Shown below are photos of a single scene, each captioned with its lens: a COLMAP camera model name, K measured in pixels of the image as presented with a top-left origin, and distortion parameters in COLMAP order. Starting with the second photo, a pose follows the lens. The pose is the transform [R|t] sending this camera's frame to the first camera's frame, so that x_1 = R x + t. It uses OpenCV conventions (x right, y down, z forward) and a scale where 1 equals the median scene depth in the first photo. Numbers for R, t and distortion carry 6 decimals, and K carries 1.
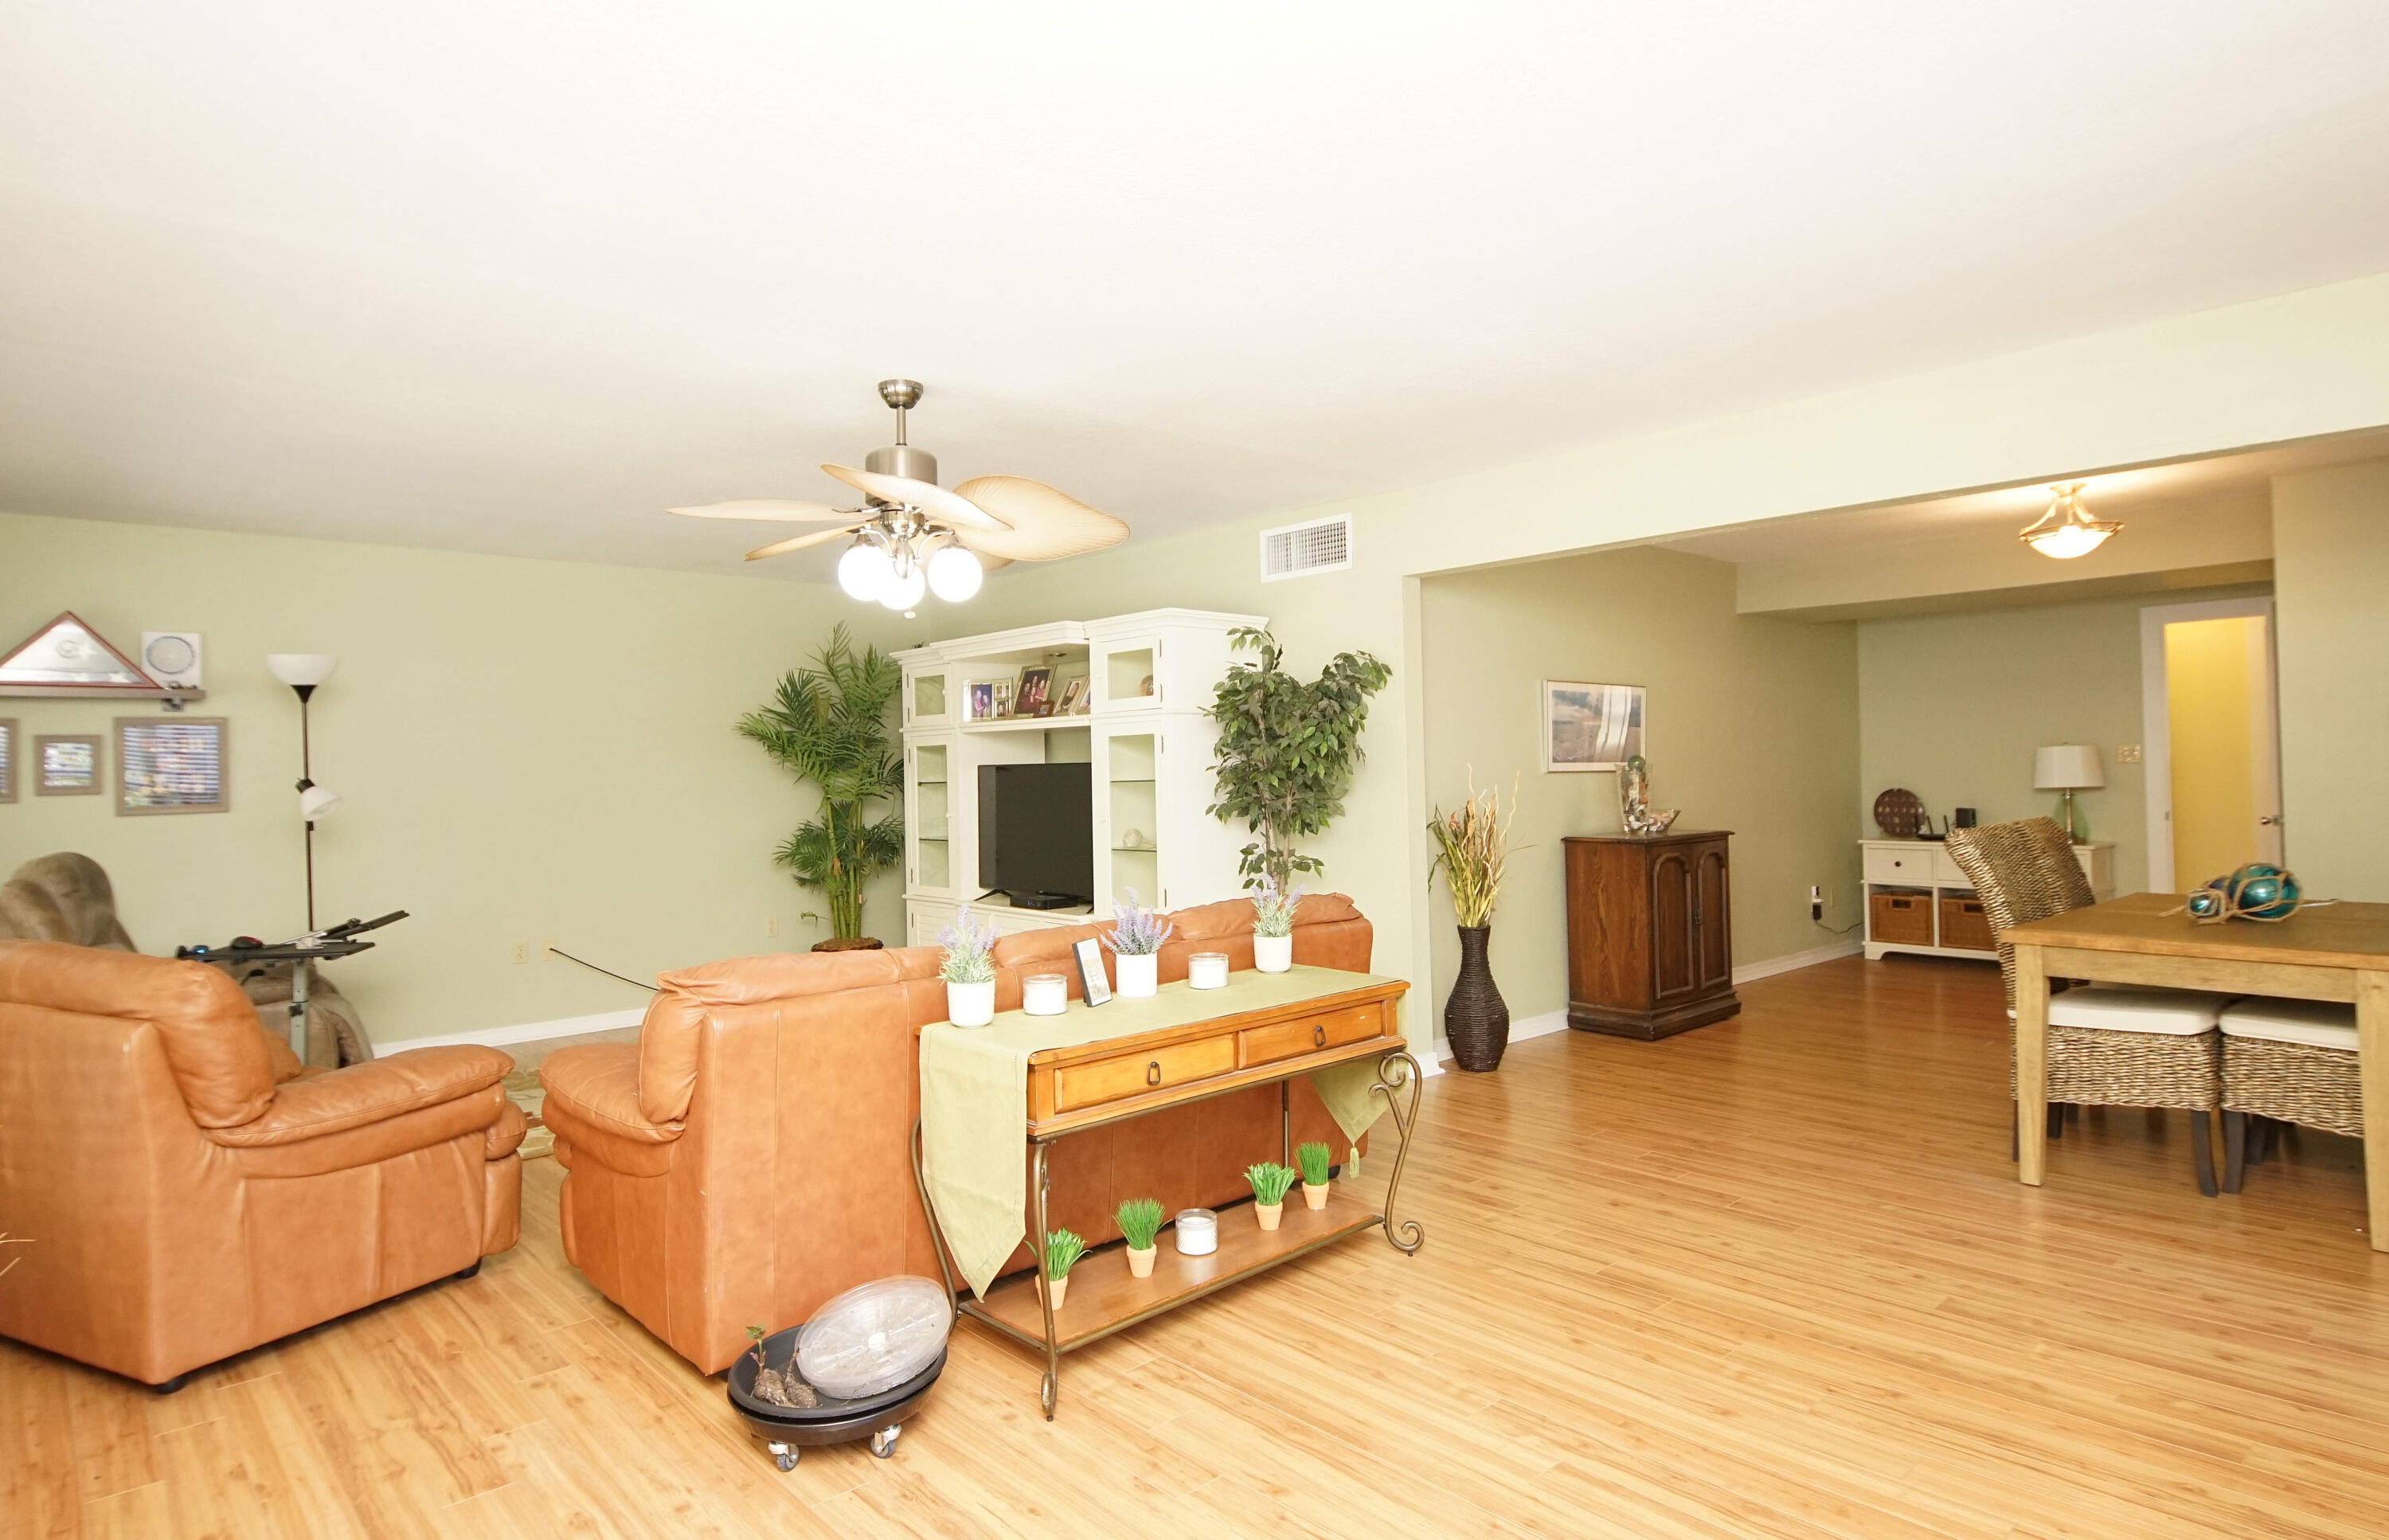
lens RADIAL K [[1320.4, 0, 1194.5], [0, 1320.4, 770.0], [0, 0, 1]] dist [0.000430, 0.000003]
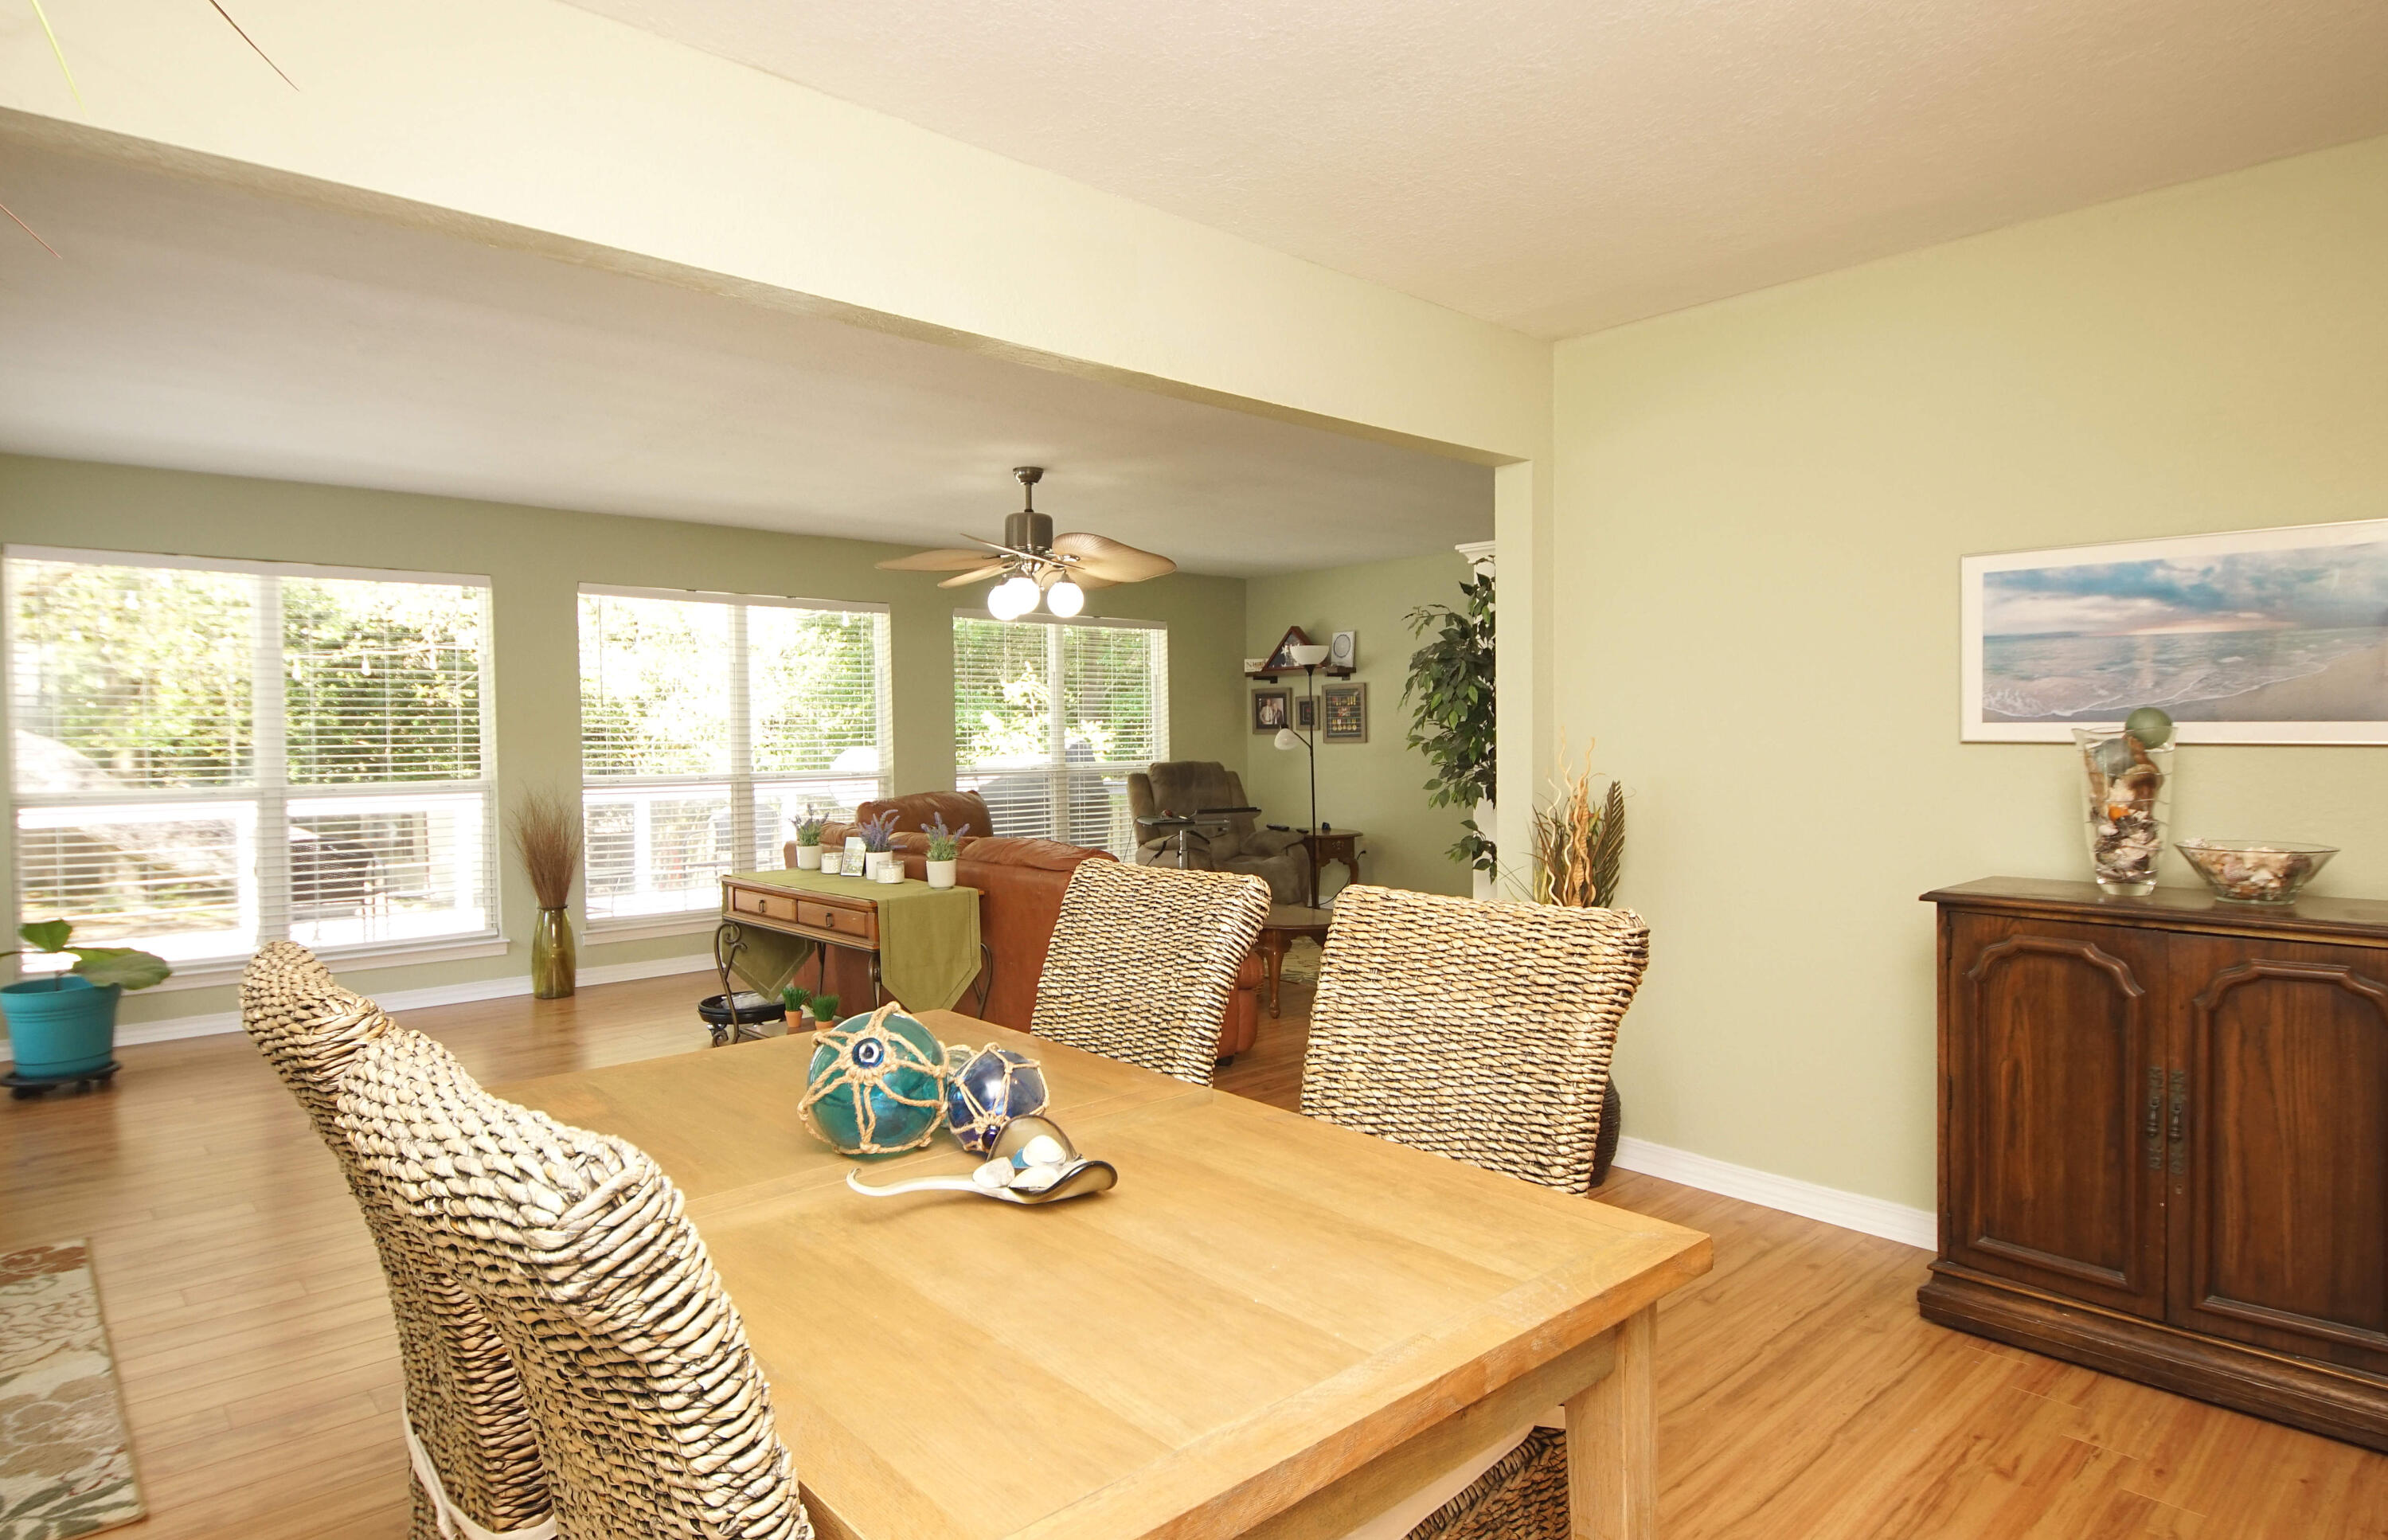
lens RADIAL K [[1319.9, 0, 1194.0], [0, 1319.9, 770.0], [0, 0, 1]] dist [0.000430, 0.000003]
pose [[-0.003817, 0.050846, -0.998699, 0.773961], [0.010396, 0.998655, 0.050804, -0.015592], [0.999939, -0.010188, -0.004340, 0.715918]]
